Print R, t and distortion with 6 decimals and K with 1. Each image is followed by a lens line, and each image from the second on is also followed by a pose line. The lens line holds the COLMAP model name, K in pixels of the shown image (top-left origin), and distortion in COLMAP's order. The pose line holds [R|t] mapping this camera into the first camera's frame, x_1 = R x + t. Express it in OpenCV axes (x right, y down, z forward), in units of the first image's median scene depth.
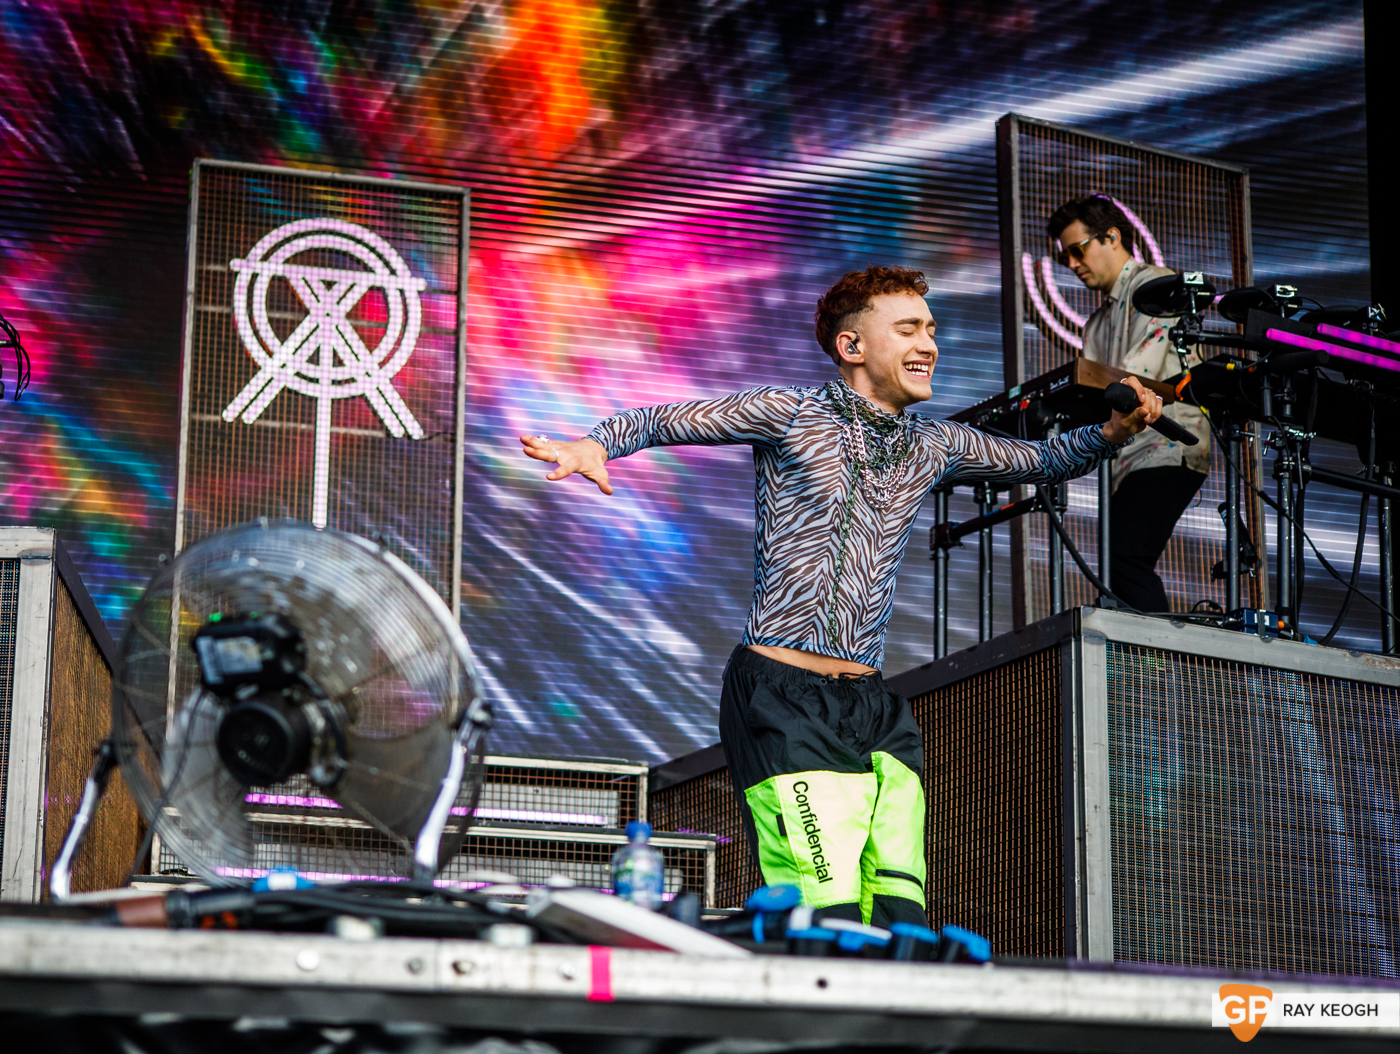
lens RADIAL K [[3771.5, 0, 602.9], [0, 3771.5, 584.0], [0, 0, 1]] dist [0.081366, 1.175607]
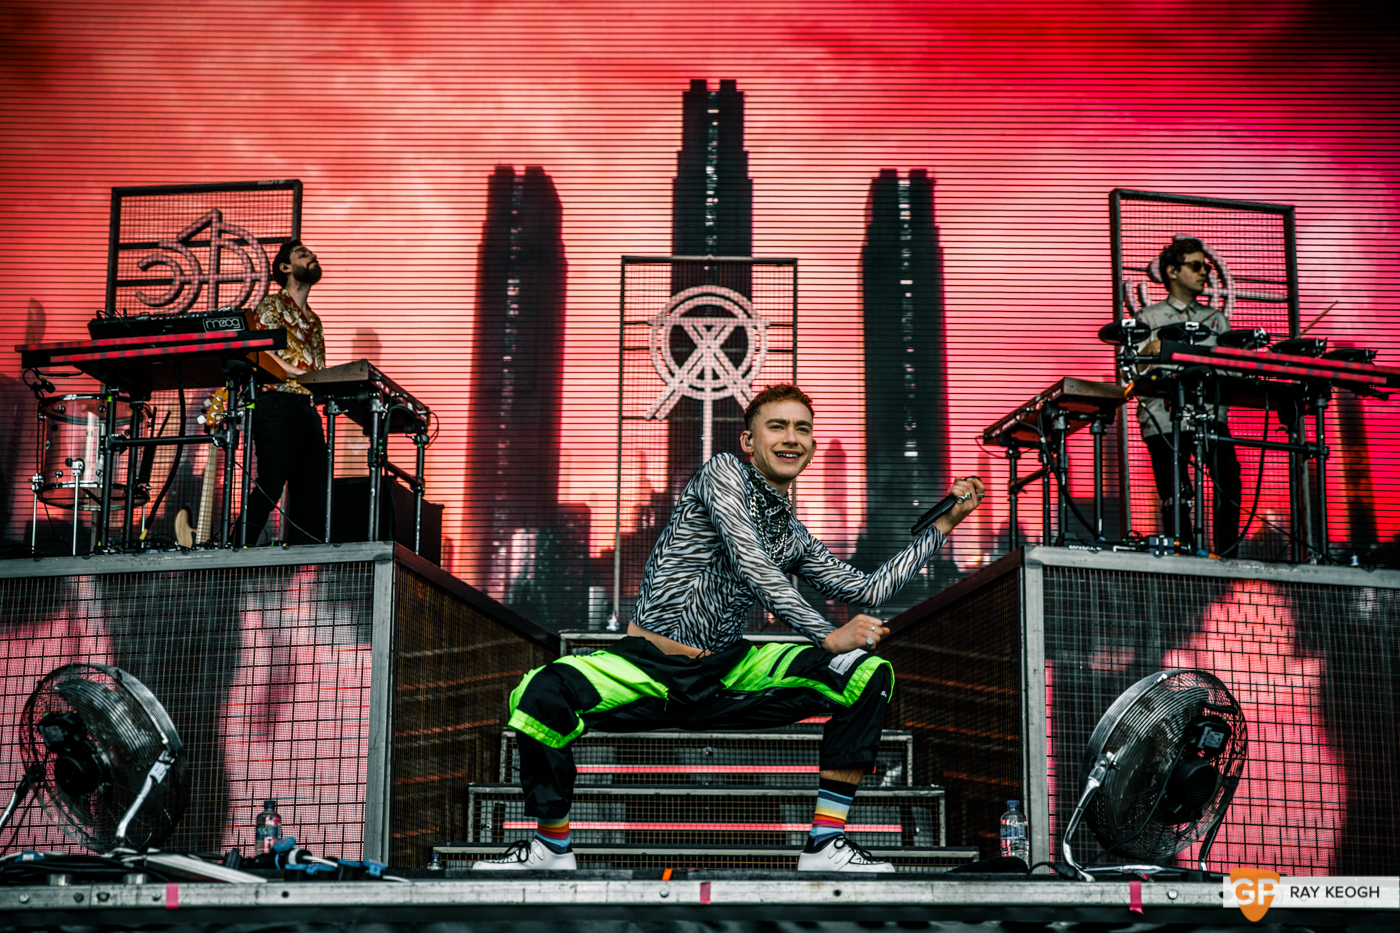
lens RADIAL K [[2713.4, 0, 700.0], [0, 2713.4, 466.5], [0, 0, 1]] dist [0.141922, 0.209715]
pose [[0.966665, -0.061681, -0.248505, 0.206283], [0.068579, 0.997461, 0.019186, -0.043345], [0.246691, -0.035589, 0.968441, -0.114702]]
